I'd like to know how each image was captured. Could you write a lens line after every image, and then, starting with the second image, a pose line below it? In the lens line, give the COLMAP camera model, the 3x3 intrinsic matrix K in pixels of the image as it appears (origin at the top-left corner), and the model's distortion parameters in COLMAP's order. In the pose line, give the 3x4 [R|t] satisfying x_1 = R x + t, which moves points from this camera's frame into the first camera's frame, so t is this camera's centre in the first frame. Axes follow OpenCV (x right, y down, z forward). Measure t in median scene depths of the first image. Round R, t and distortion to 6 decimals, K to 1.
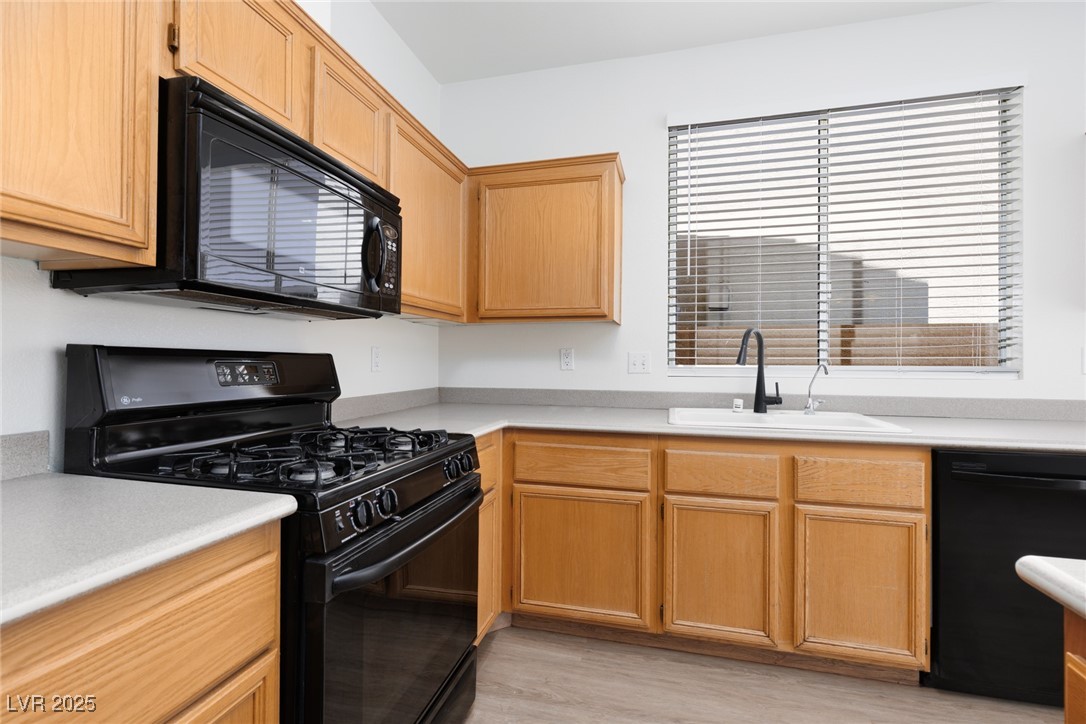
lens RADIAL K [[485.2, 0, 549.2], [0, 485.2, 361.0], [0, 0, 1]] dist [0.000980, -0.000066]
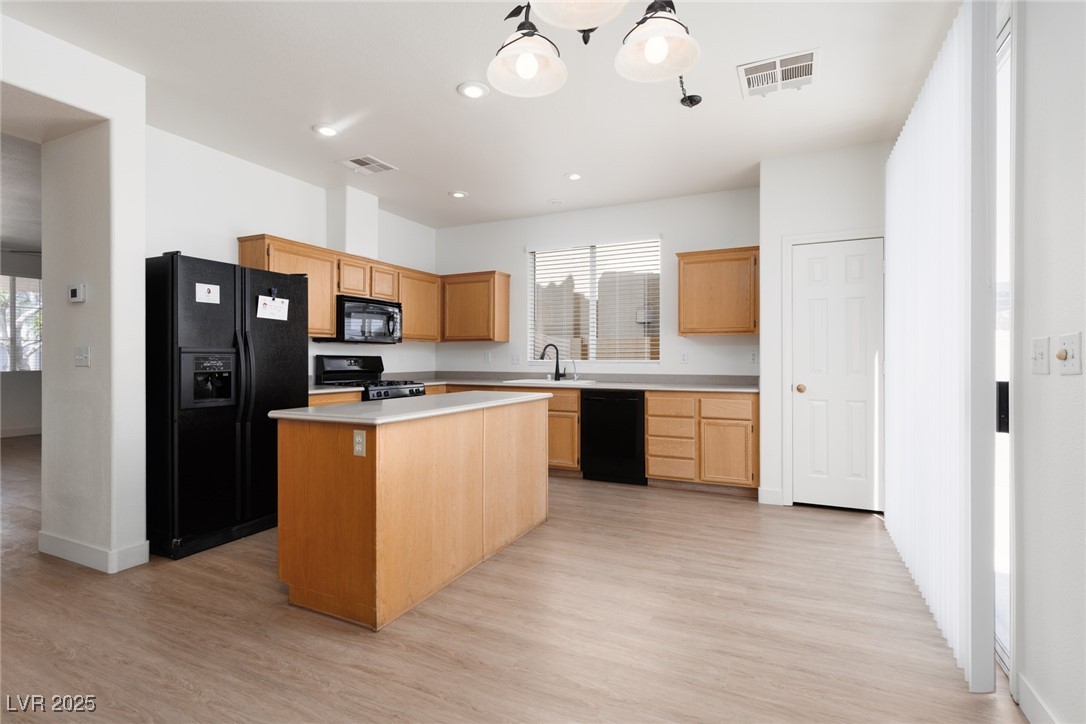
lens RADIAL K [[521.7, 0, 547.7], [0, 521.7, 358.4], [0, 0, 1]] dist [0.012250, -0.000559]
pose [[0.981582, -0.002393, -0.191028, 1.076351], [0.002473, 0.999997, 0.000181, 0.001365], [0.191026, -0.000650, 0.981585, -1.784234]]
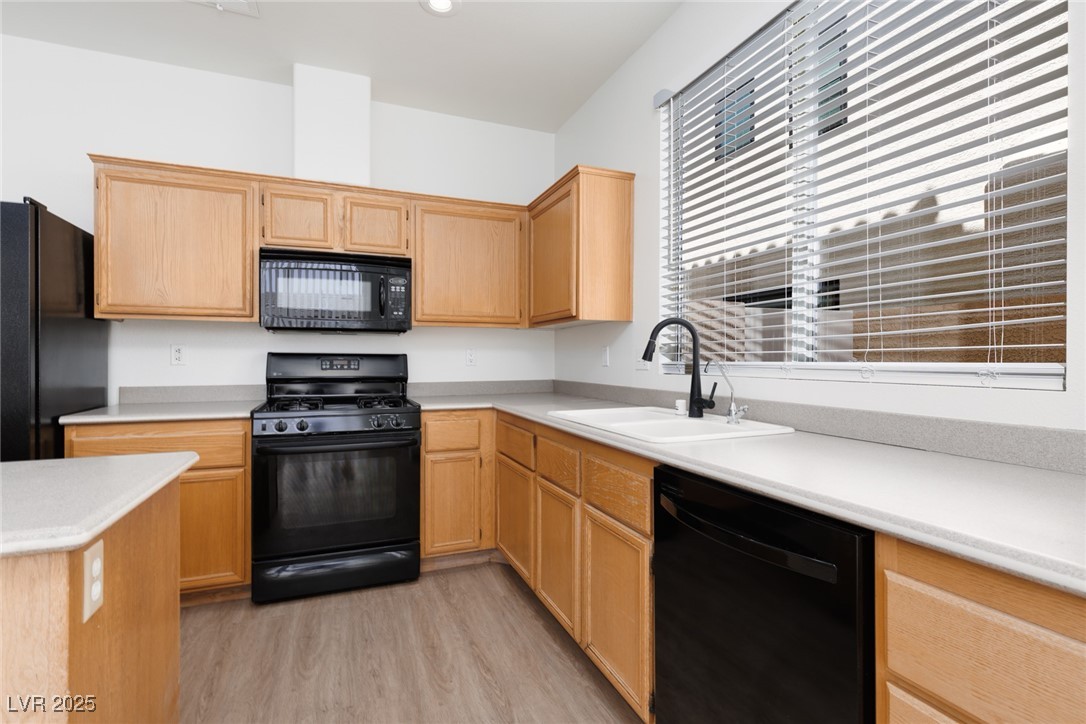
lens RADIAL K [[521.7, 0, 550.7], [0, 521.7, 356.2], [0, 0, 1]] dist [0.012250, -0.000559]
pose [[0.597451, -0.006656, -0.801878, 1.275529], [0.003696, 0.999978, -0.005547, 0.005172], [0.801897, 0.000351, 0.597463, 0.305026]]
